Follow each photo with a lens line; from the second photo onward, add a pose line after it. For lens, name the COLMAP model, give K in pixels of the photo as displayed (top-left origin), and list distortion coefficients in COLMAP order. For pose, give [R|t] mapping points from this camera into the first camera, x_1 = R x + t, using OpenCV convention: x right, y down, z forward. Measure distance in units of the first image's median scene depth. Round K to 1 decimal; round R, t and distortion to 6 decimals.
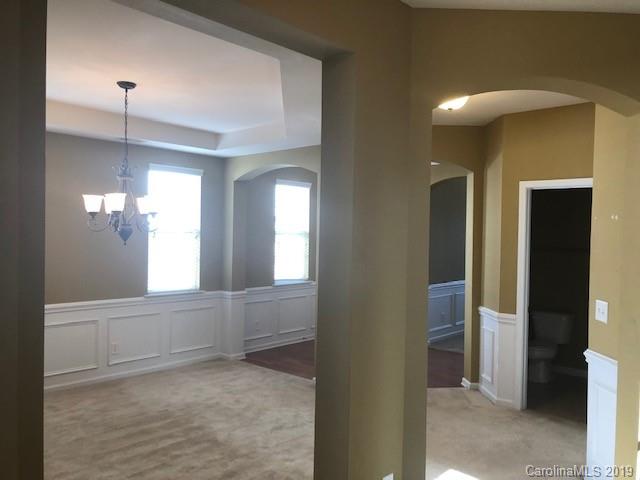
lens RADIAL K [[520.3, 0, 323.2], [0, 520.3, 239.4], [0, 0, 1]] dist [0.054203, -0.092844]
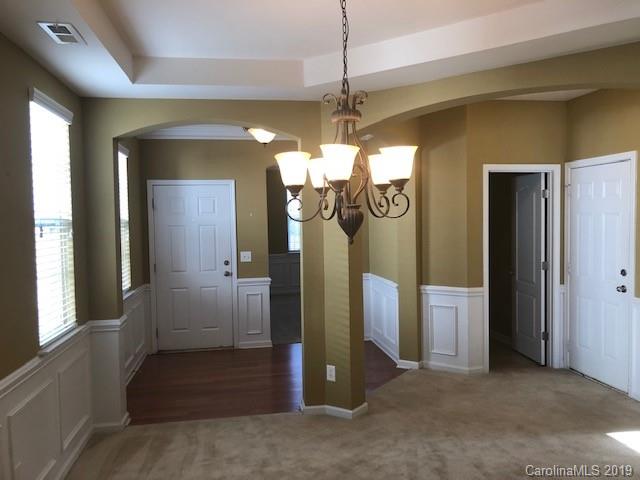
lens RADIAL K [[520.3, 0, 323.2], [0, 520.3, 239.4], [0, 0, 1]] dist [0.054203, -0.092844]
pose [[0.618639, -0.057884, 0.783541, -0.670815], [0.037446, 0.998321, 0.044186, -0.015320], [-0.784783, 0.002005, 0.619768, 0.575113]]
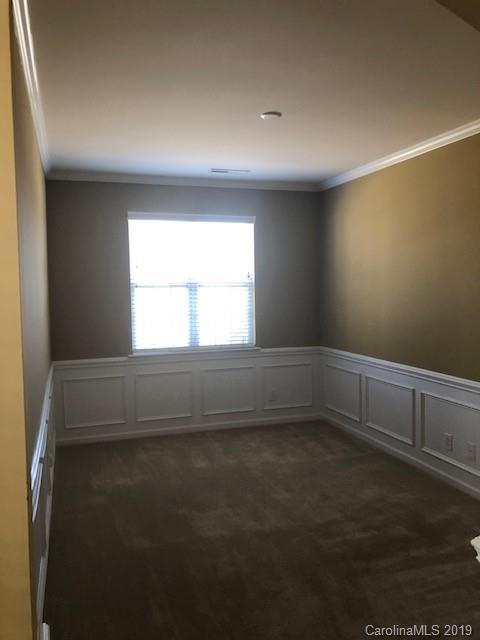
lens RADIAL K [[520.3, 0, 240.0], [0, 520.3, 320.0], [0, 0, 1]] dist [0.054203, -0.092844]
pose [[0.873535, 0.007024, -0.486711, 0.244790], [0.021533, 0.998359, 0.053055, -0.000831], [0.486285, -0.056826, 0.871950, 0.250051]]
